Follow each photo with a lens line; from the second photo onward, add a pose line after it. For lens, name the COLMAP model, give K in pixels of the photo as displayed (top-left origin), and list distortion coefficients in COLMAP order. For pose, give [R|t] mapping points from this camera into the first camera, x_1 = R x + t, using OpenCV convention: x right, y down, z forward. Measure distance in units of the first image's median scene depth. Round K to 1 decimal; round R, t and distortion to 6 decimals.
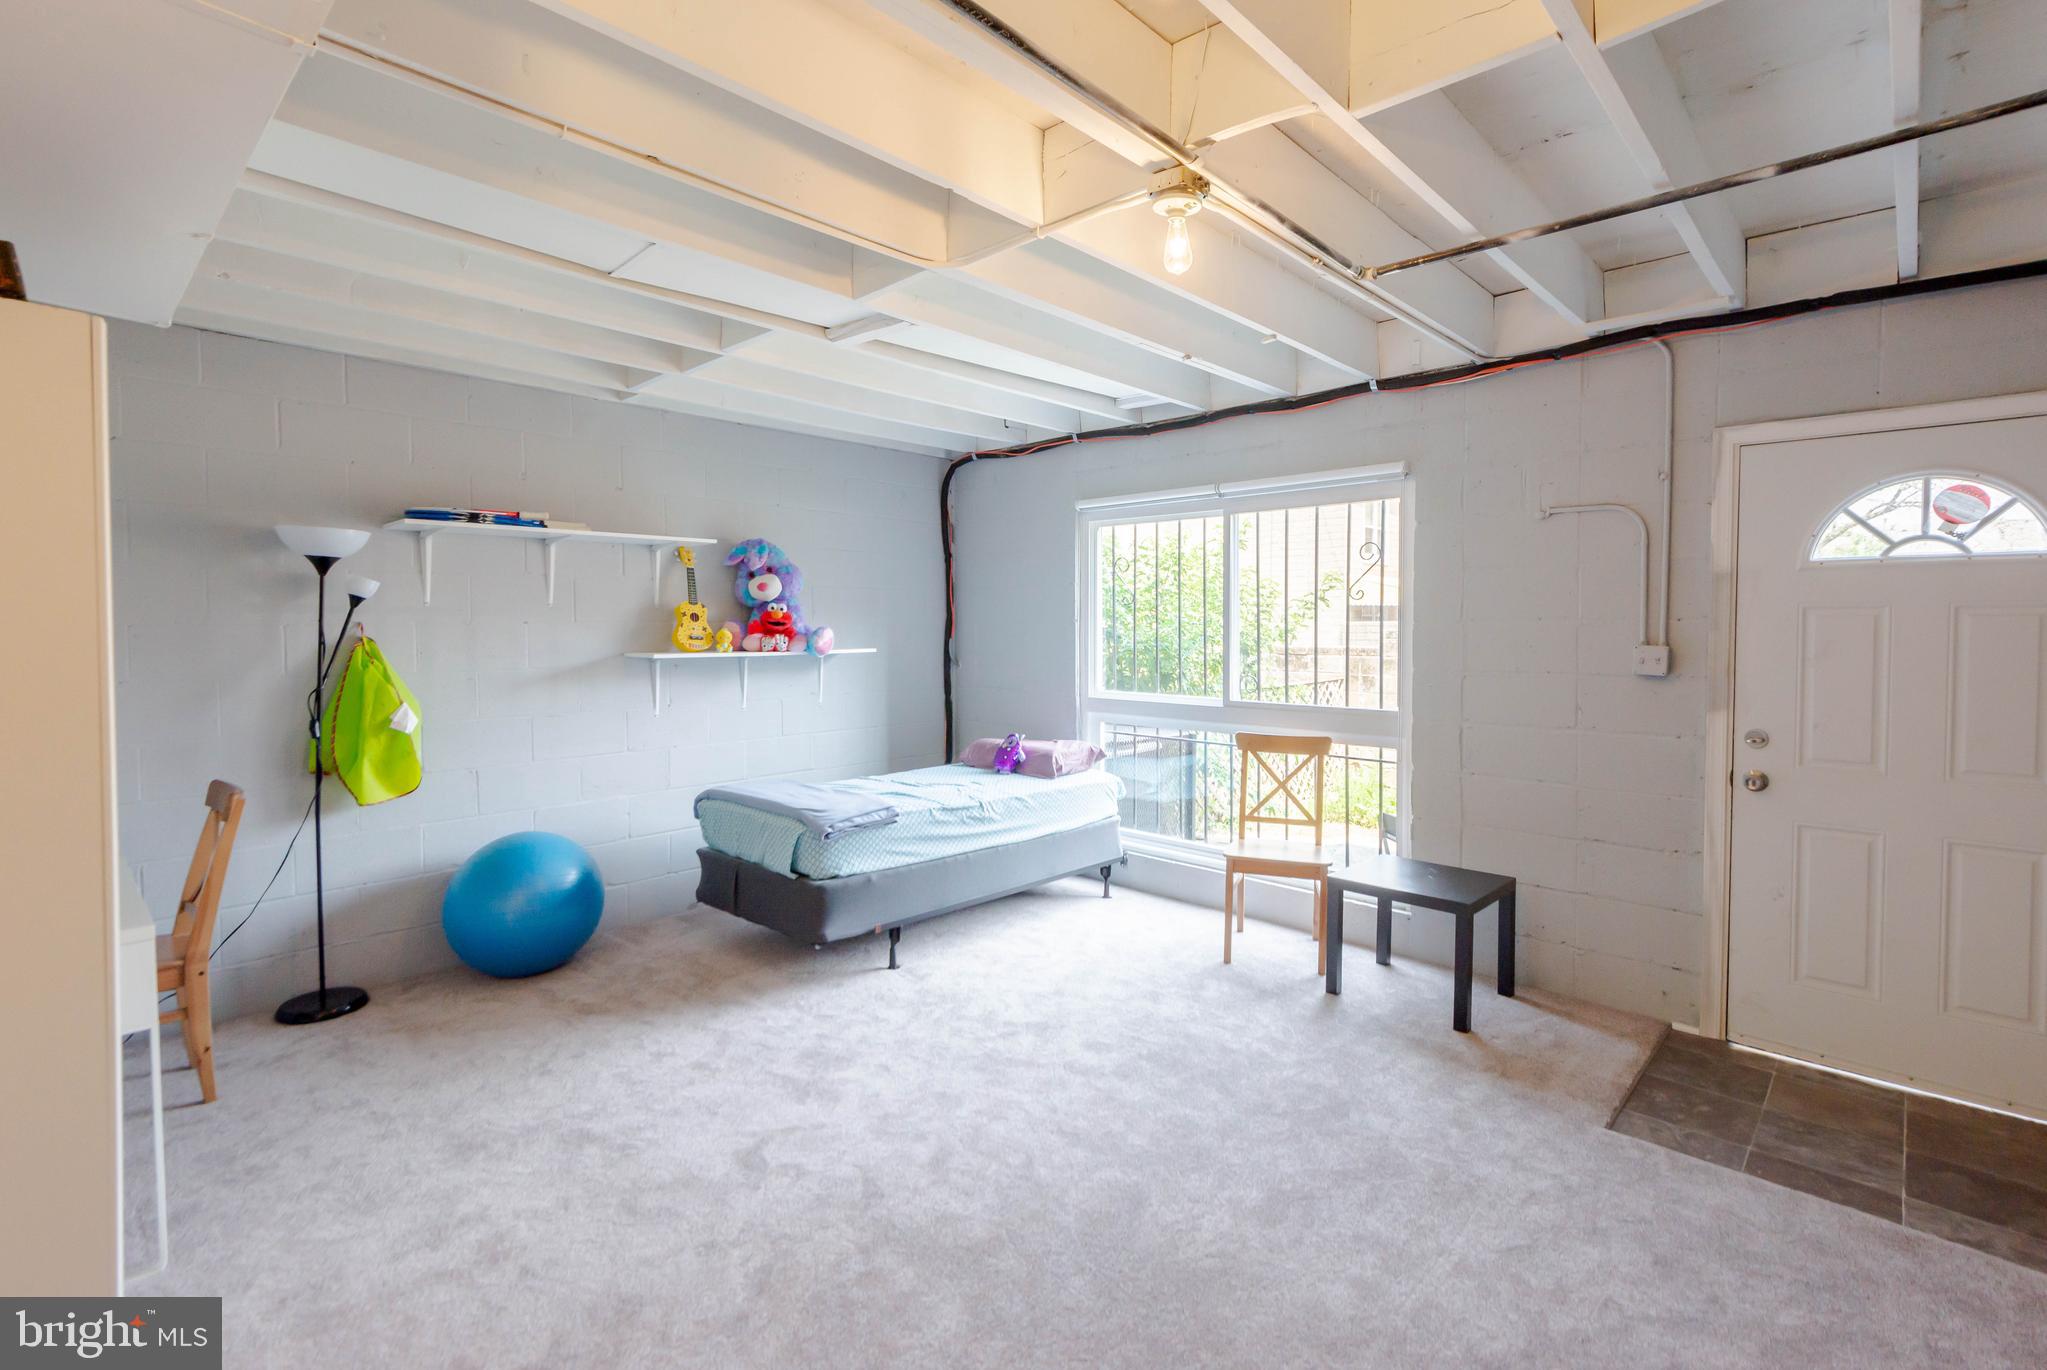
lens RADIAL K [[912.2, 0, 1035.7], [0, 912.2, 651.0], [0, 0, 1]] dist [0.030263, -0.017039]
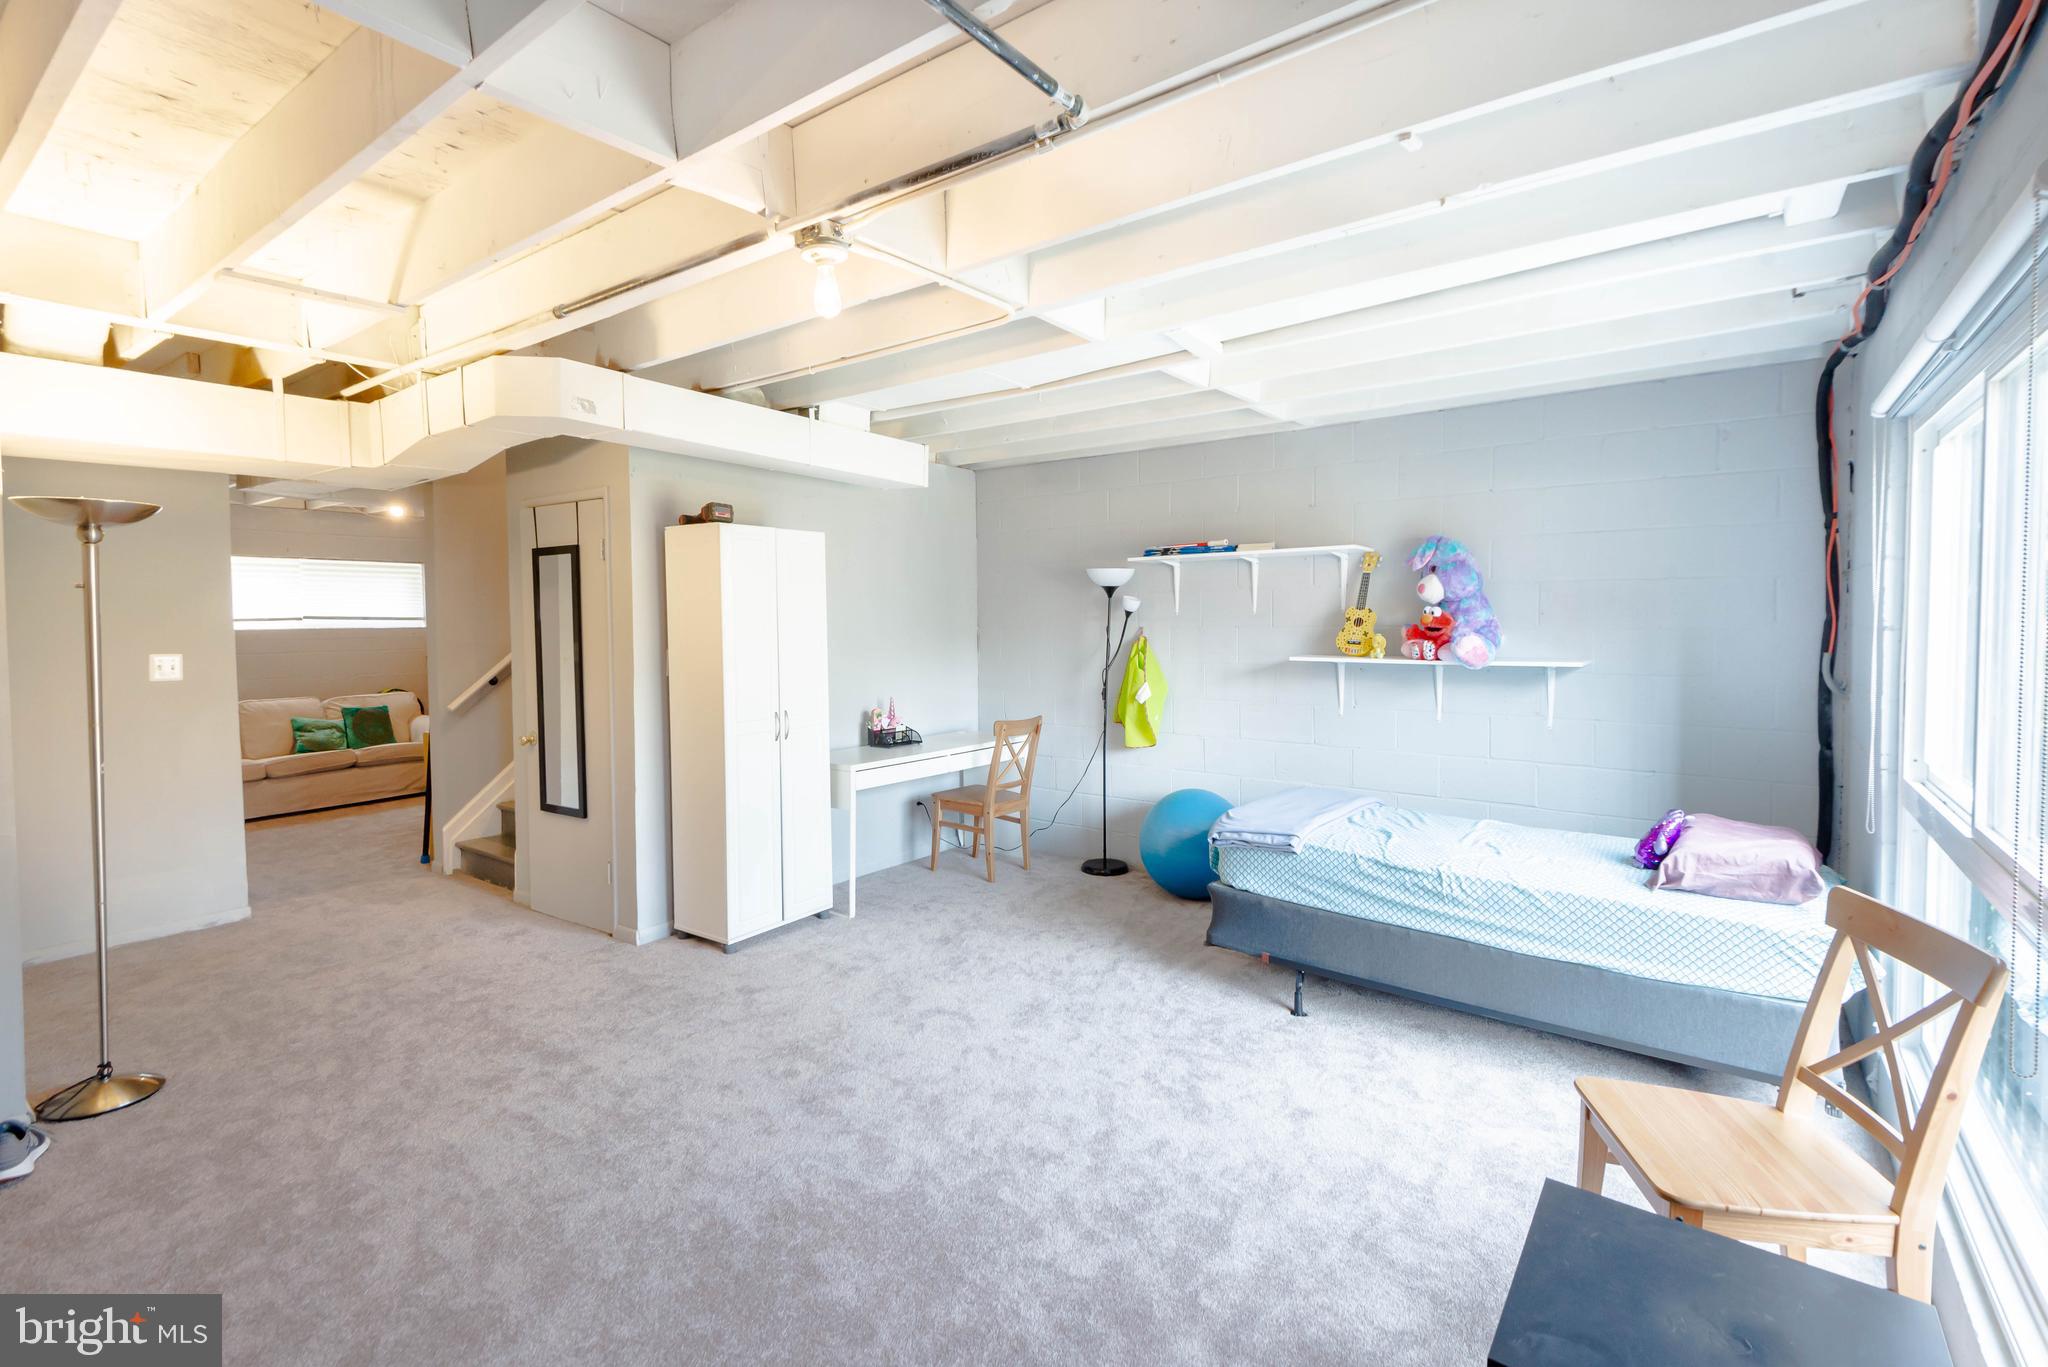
lens RADIAL K [[912.6, 0, 1036.2], [0, 912.6, 649.4], [0, 0, 1]] dist [0.030263, -0.017039]
pose [[0.118894, 0.034134, -0.992320, 0.732128], [-0.021582, 0.999262, 0.031787, -0.038856], [0.992672, 0.017637, 0.119543, 0.655635]]
